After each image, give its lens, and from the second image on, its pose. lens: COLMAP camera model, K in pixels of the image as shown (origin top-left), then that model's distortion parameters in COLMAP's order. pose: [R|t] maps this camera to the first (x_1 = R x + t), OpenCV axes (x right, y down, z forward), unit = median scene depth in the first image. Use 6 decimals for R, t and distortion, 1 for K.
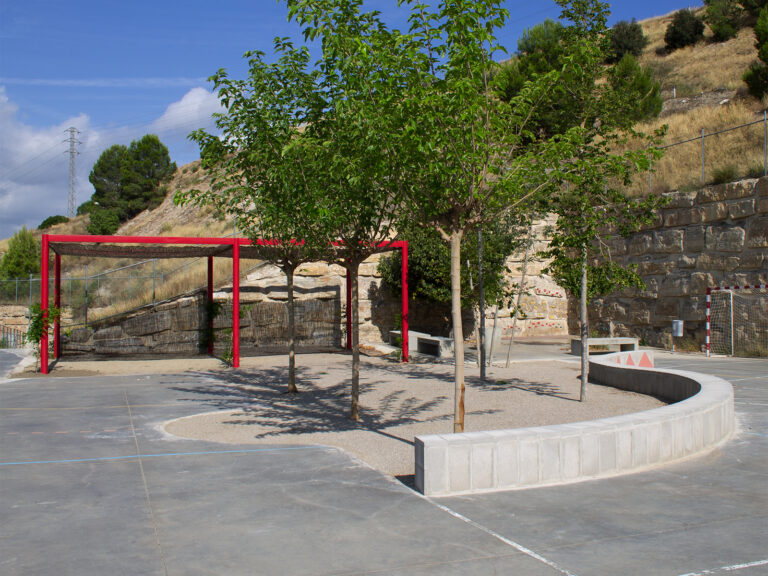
lens RADIAL K [[797.3, 0, 387.7], [0, 797.3, 283.0], [0, 0, 1]] dist [-0.084623, 0.000000]
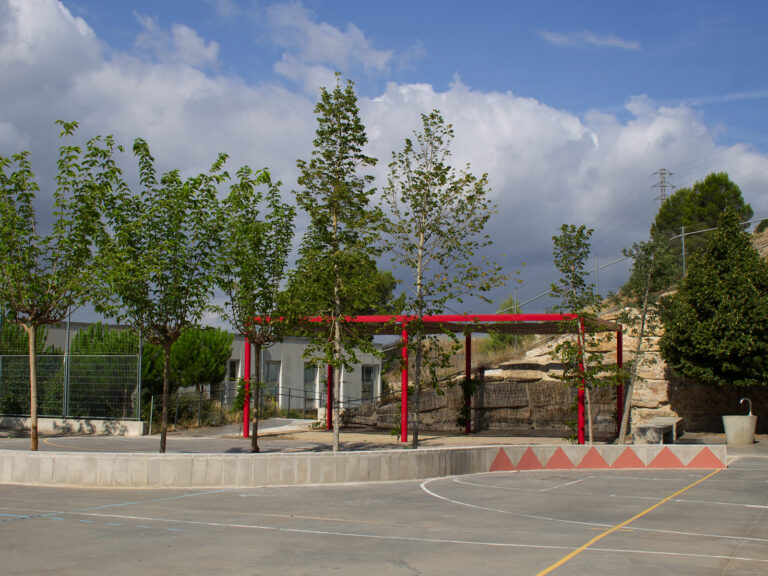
lens RADIAL K [[1039.0, 0, 384.9], [0, 1039.0, 280.4], [0, 0, 1]] dist [-0.070972, 0.000000]
pose [[0.755973, -0.045181, -0.653042, 0.488874], [-0.003758, 0.997299, -0.073349, -0.002874], [0.654592, 0.057904, 0.753761, -0.023016]]
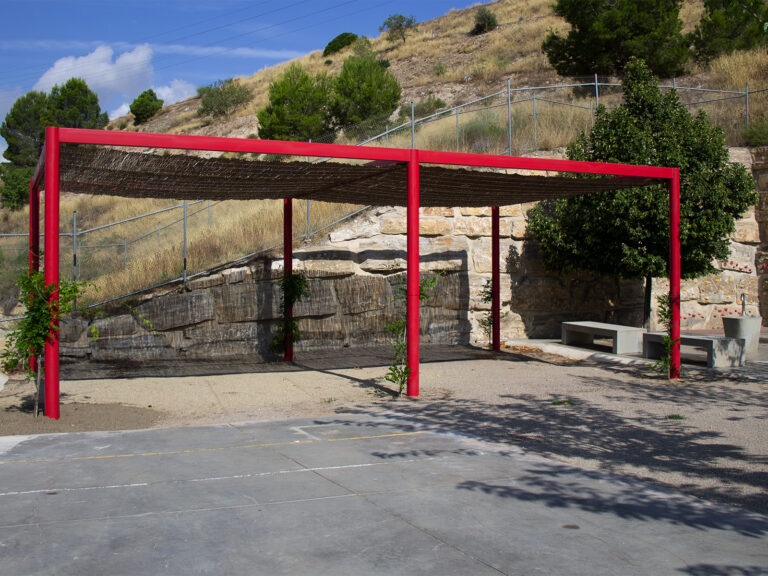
lens RADIAL K [[867.8, 0, 380.7], [0, 867.8, 292.3], [0, 0, 1]] dist [-0.091664, 0.000000]
pose [[0.997383, 0.003458, 0.072212, -0.185615], [-0.005910, 0.999412, 0.033767, 0.013658], [-0.072053, -0.034105, 0.996818, 0.316015]]
